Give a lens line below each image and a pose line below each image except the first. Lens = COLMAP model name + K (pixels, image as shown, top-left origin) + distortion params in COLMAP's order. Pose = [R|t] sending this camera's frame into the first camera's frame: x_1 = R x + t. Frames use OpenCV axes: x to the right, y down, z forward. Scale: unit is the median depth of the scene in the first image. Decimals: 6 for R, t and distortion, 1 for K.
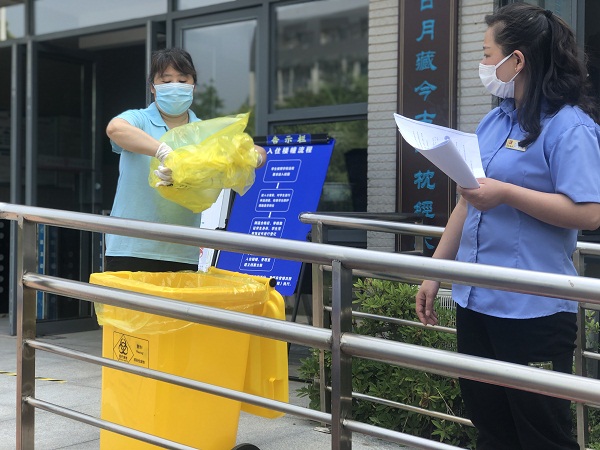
lens RADIAL K [[972.6, 0, 300.0], [0, 972.6, 225.0], [0, 0, 1]] dist [-0.019831, 0.522840]
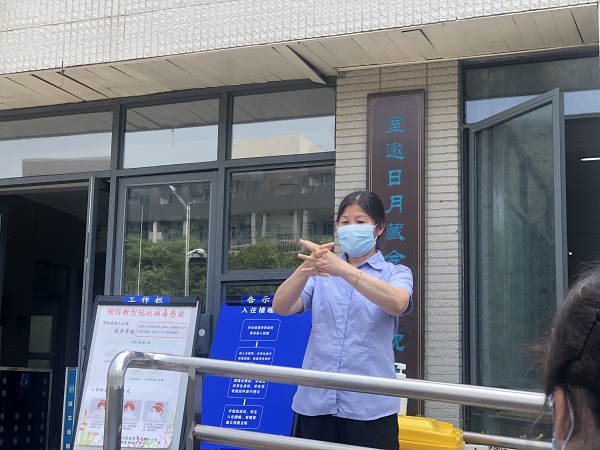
lens RADIAL K [[972.6, 0, 300.0], [0, 972.6, 225.0], [0, 0, 1]] dist [-0.019831, 0.522840]
pose [[0.967874, 0.053210, 0.245742, -0.239058], [-0.012121, 0.986089, -0.165775, 0.005221], [-0.251144, 0.157471, 0.955055, -0.012441]]
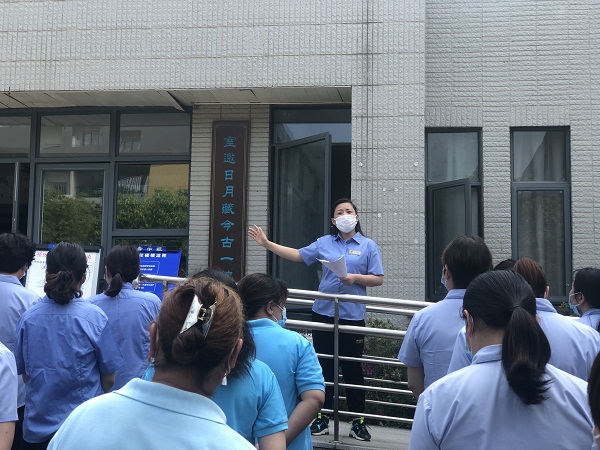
lens RADIAL K [[972.6, 0, 300.0], [0, 972.6, 225.0], [0, 0, 1]] dist [-0.019831, 0.522840]
pose [[0.877599, 0.062639, 0.475285, -0.591342], [-0.008878, 0.993380, -0.114529, 0.061889], [-0.479313, 0.096291, 0.872346, -0.598691]]
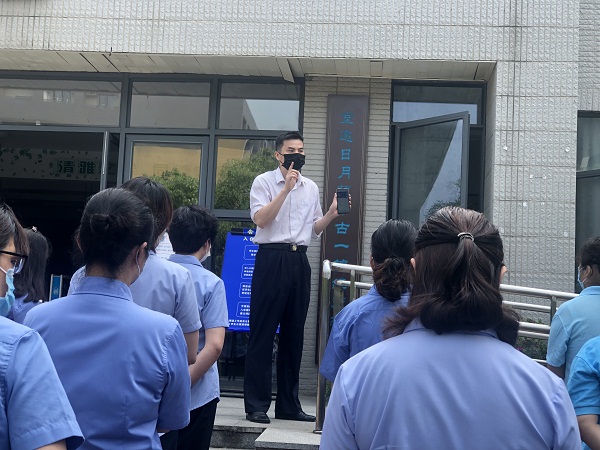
lens RADIAL K [[972.6, 0, 300.0], [0, 972.6, 225.0], [0, 0, 1]] dist [-0.019831, 0.522840]
pose [[0.849609, 0.086681, 0.520241, -0.763328], [-0.037956, 0.993893, -0.103613, 0.056593], [-0.526045, 0.068285, 0.847711, -0.323655]]
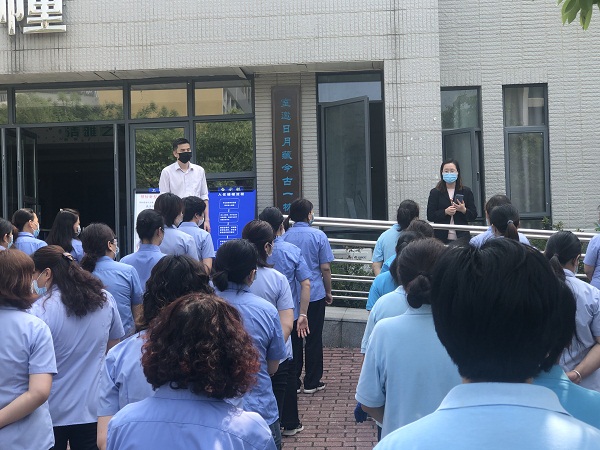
lens RADIAL K [[1014.1, 0, 300.0], [0, 1014.1, 225.0], [0, 0, 1]] dist [-0.108903, 1.367838]
pose [[0.850639, -0.018063, 0.525440, -1.089428], [0.034333, 0.999185, -0.021233, 0.046083], [-0.524628, 0.036101, 0.850566, -1.024144]]
